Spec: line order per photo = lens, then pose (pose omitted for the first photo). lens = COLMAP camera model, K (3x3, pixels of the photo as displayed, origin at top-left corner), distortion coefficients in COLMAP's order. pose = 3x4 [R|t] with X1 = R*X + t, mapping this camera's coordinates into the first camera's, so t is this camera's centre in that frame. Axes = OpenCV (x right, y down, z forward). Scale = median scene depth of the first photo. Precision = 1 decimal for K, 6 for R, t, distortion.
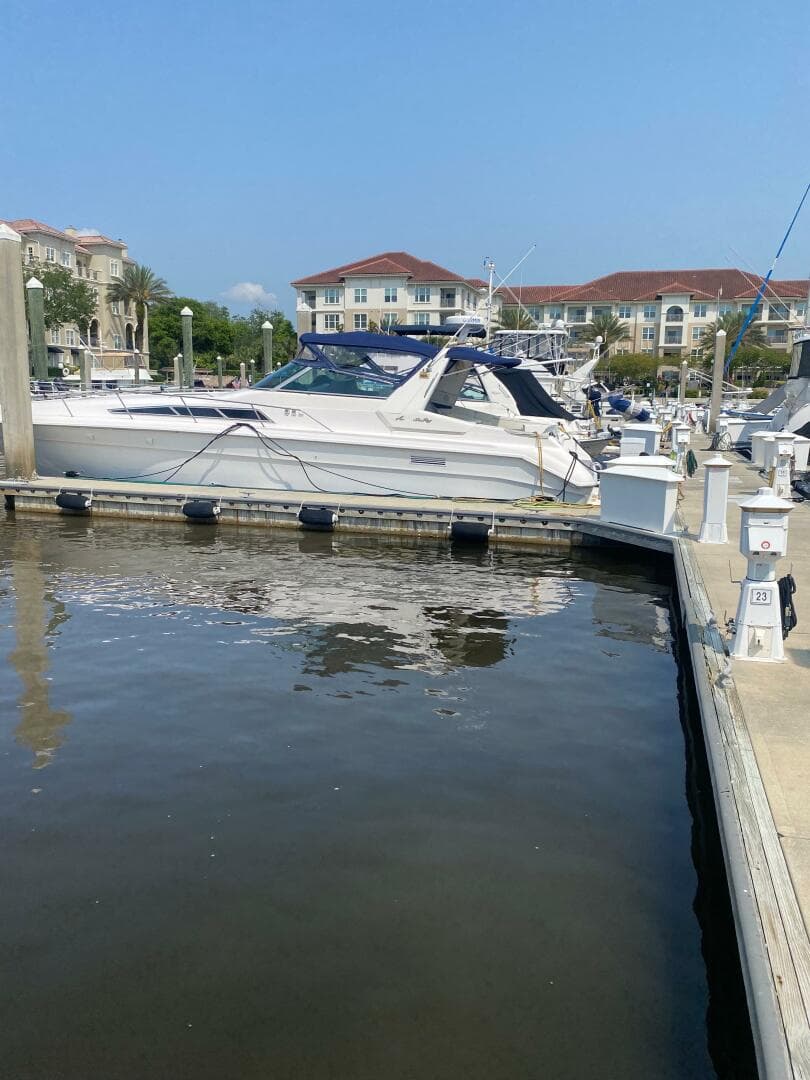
lens RADIAL K [[836.0, 0, 405.0], [0, 836.0, 540.0], [0, 0, 1]] dist [0.028839, -0.001769]
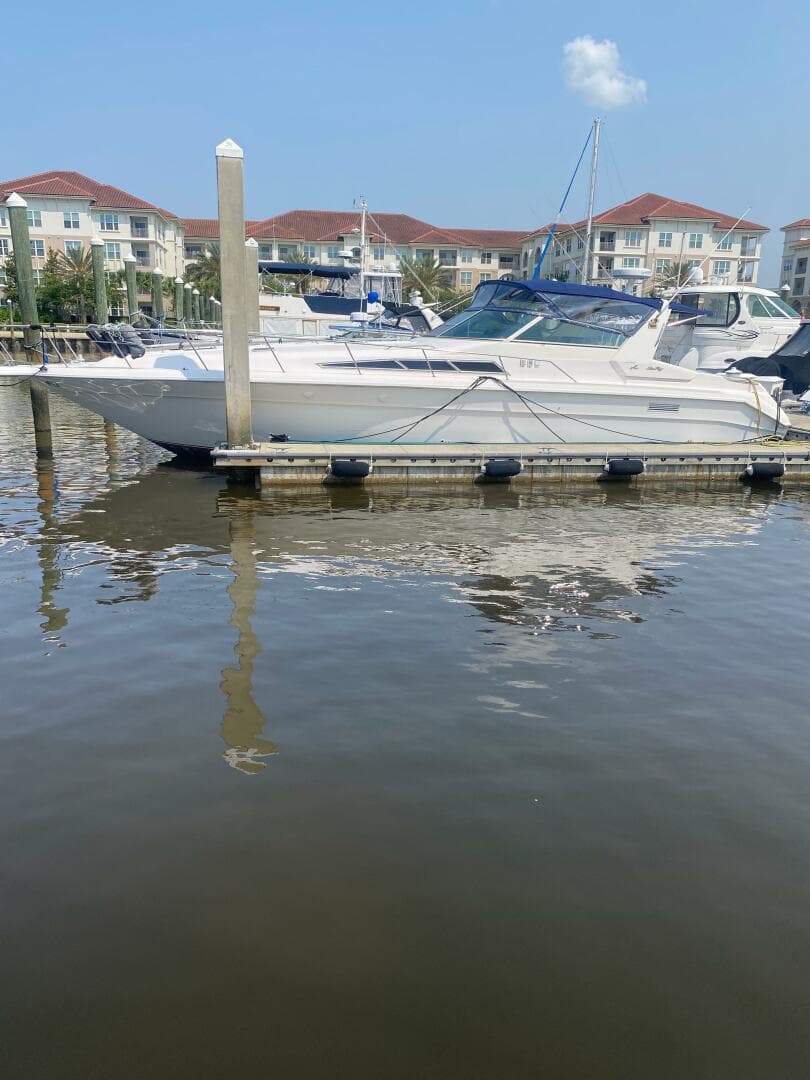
lens RADIAL K [[804.6, 0, 405.0], [0, 804.6, 540.0], [0, 0, 1]] dist [0.048823, -0.006047]
pose [[0.913663, -0.101943, 0.393481, -0.666569], [0.069847, 0.993016, 0.095087, -0.046607], [-0.400426, -0.059394, 0.914402, 0.173472]]
